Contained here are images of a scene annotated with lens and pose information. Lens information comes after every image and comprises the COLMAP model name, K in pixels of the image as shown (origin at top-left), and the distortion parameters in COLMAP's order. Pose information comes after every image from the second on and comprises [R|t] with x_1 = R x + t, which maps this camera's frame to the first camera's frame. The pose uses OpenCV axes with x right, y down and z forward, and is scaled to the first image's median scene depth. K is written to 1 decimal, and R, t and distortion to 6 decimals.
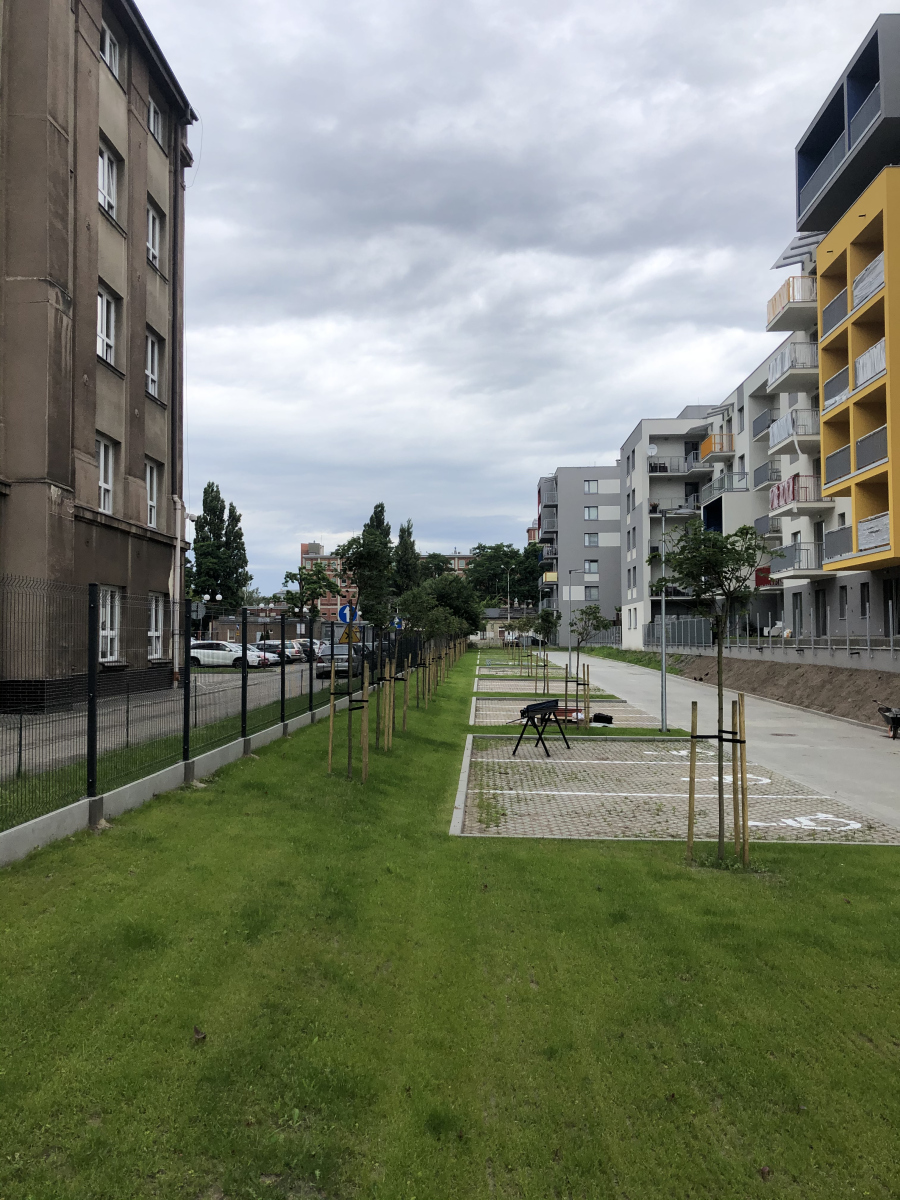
lens RADIAL K [[975.8, 0, 440.1], [0, 975.8, 610.3], [0, 0, 1]] dist [0.048743, -0.054235]
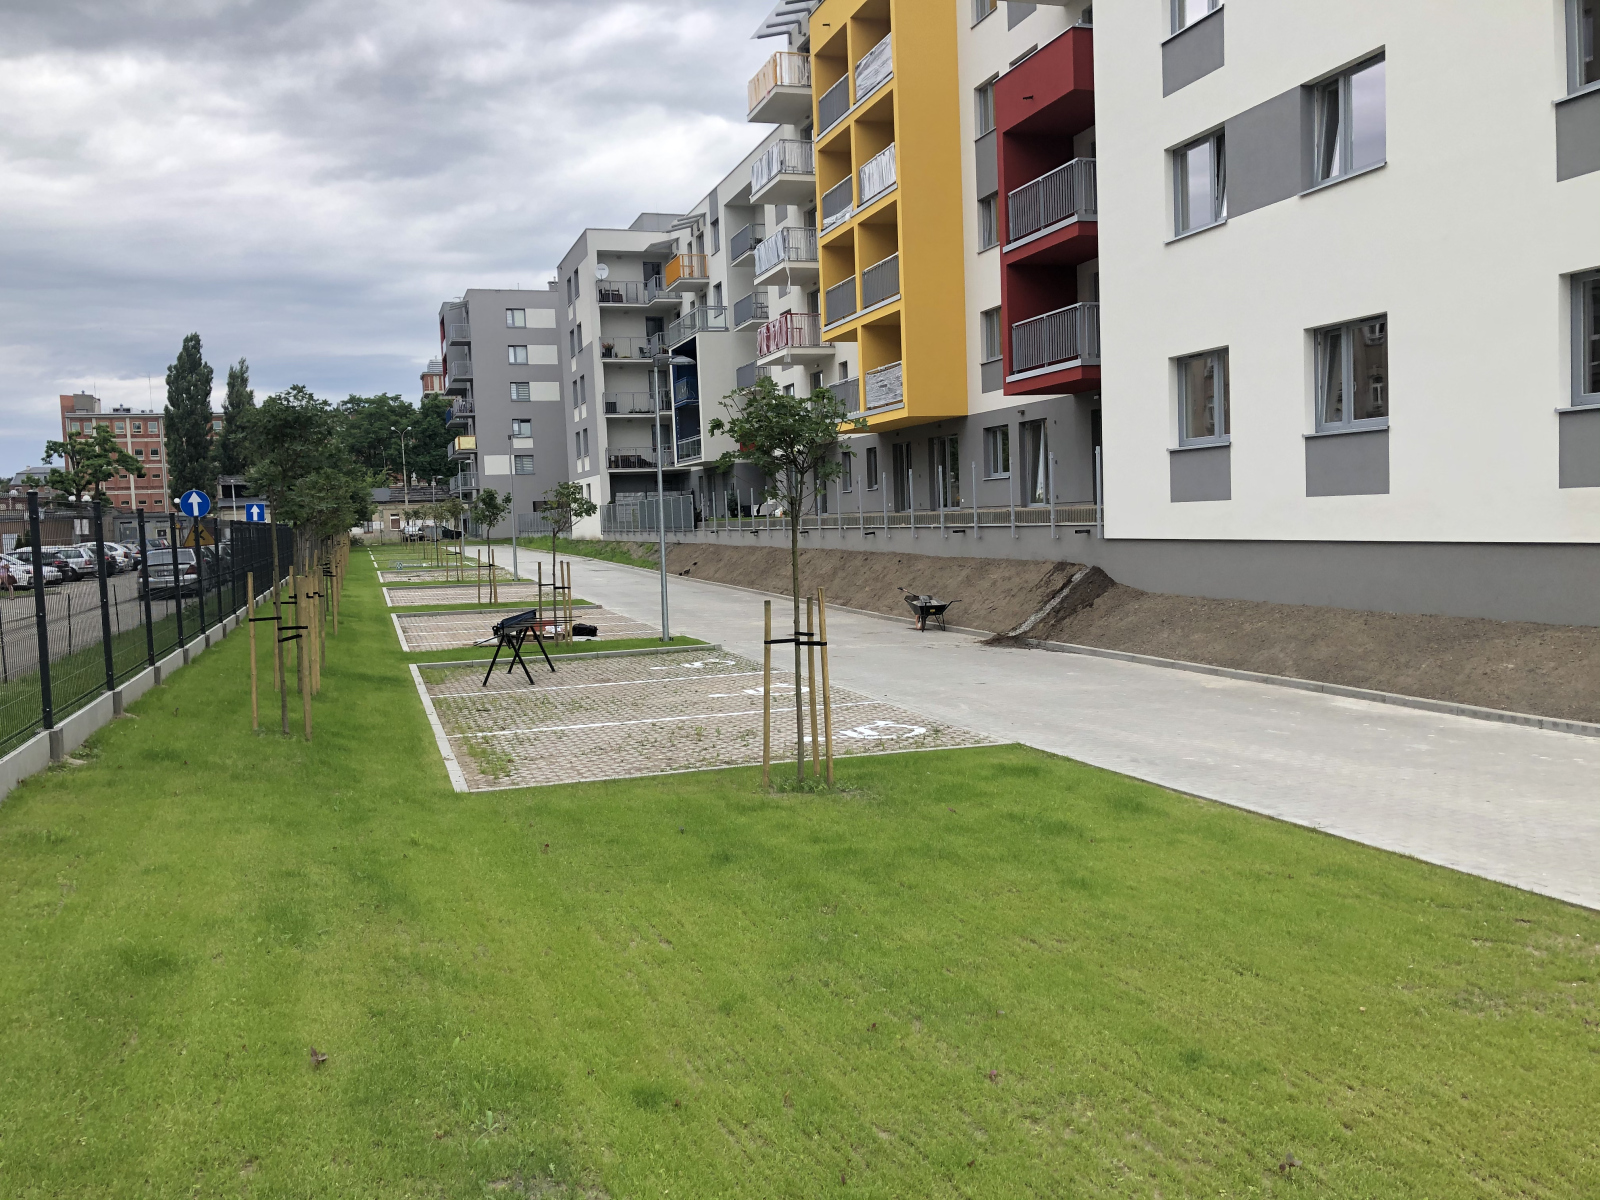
lens RADIAL K [[1301.0, 0, 785.9], [0, 1301.0, 609.7], [0, 0, 1]] dist [0.048743, -0.054235]
pose [[0.935427, -0.059602, 0.348459, -0.033380], [0.026473, 0.994728, 0.099076, -0.002497], [-0.352527, -0.083453, 0.932073, -0.011056]]
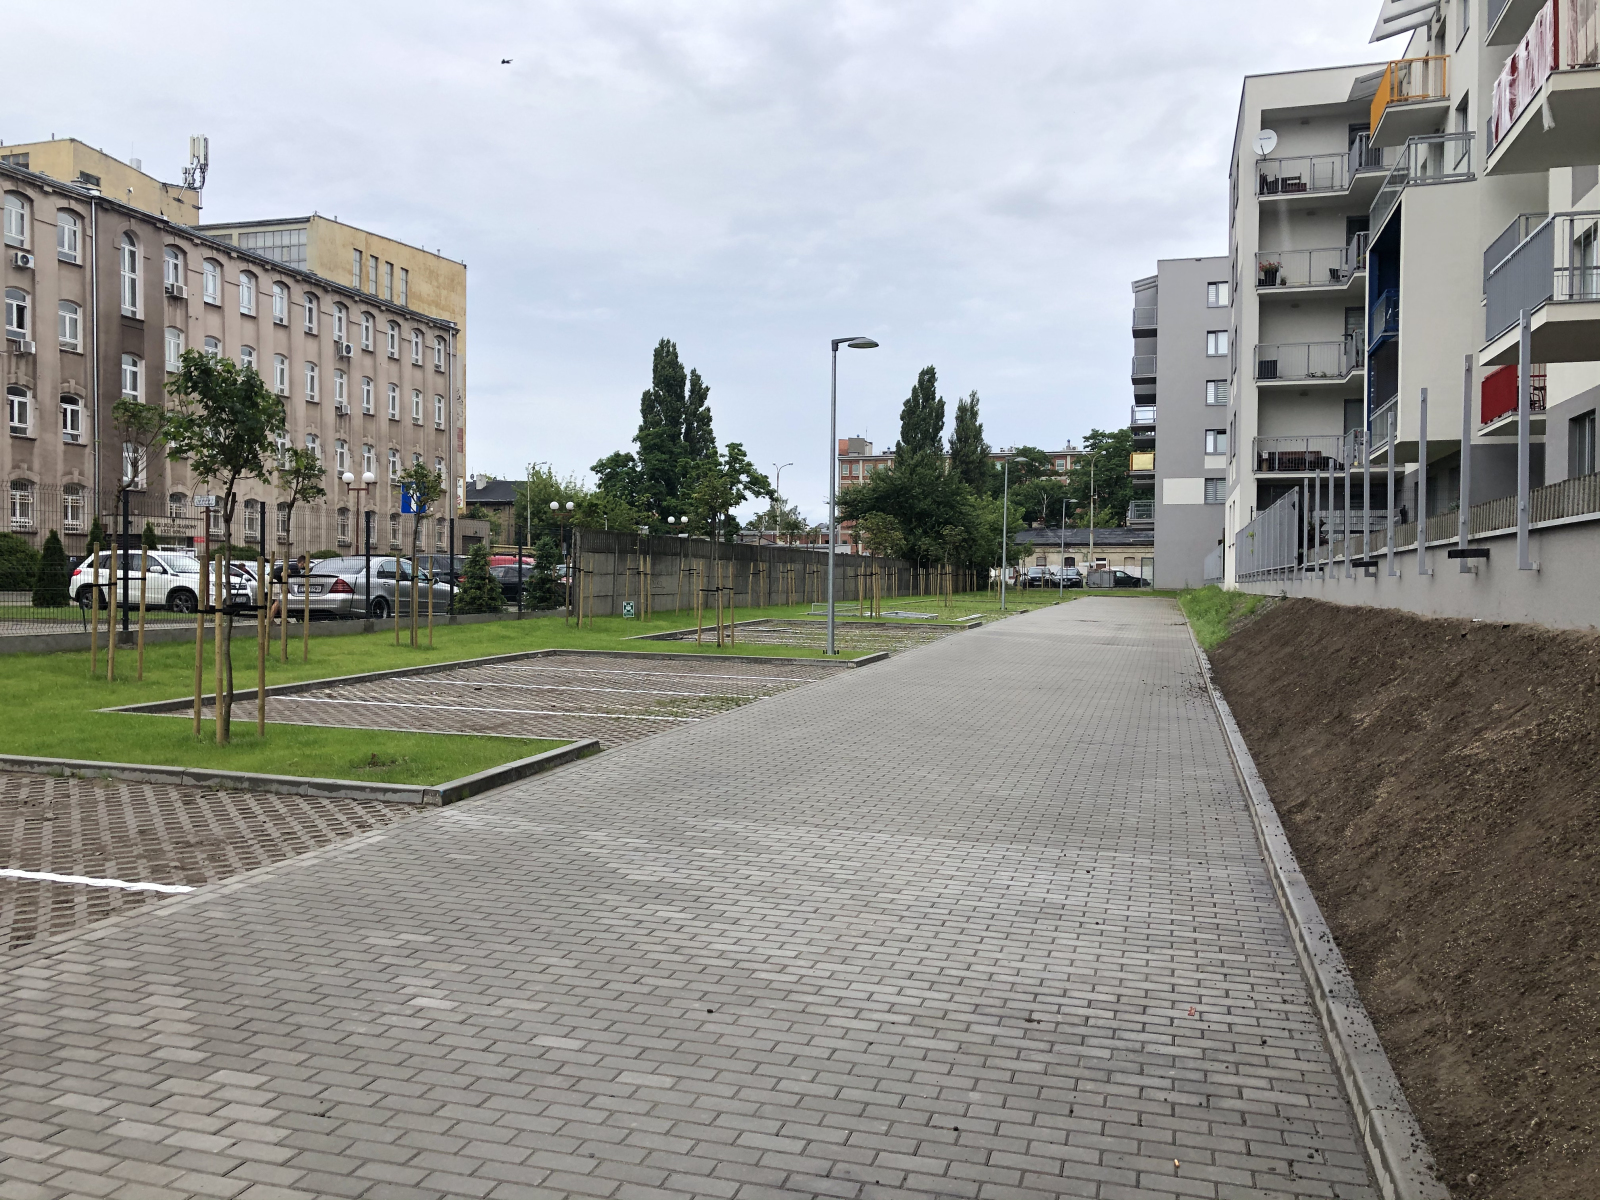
lens RADIAL K [[1301.0, 0, 802.0], [0, 1301.0, 586.2], [0, 0, 1]] dist [0.048743, -0.054235]
pose [[0.972624, 0.011318, -0.232110, 0.315664], [-0.004207, 0.999507, 0.031106, 0.043296], [0.232348, -0.029278, 0.972192, 0.753759]]
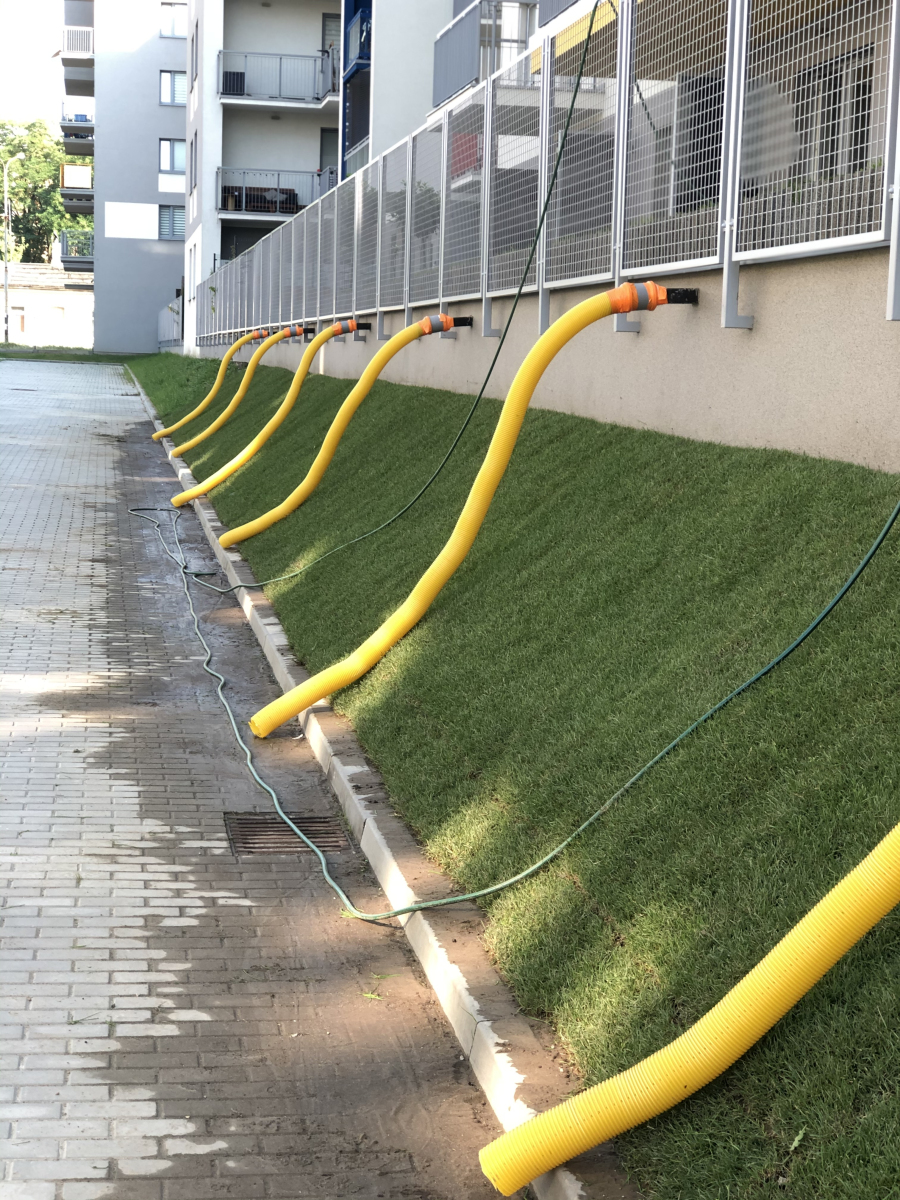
lens RADIAL K [[1942.3, 0, 449.4], [0, 1942.3, 599.7], [0, 0, 1]] dist [0.055351, 0.000000]
pose [[0.976904, 0.004451, 0.213634, 0.296452], [-0.037564, 0.987791, 0.151191, 0.035053], [-0.210353, -0.155724, 0.965143, 0.510595]]
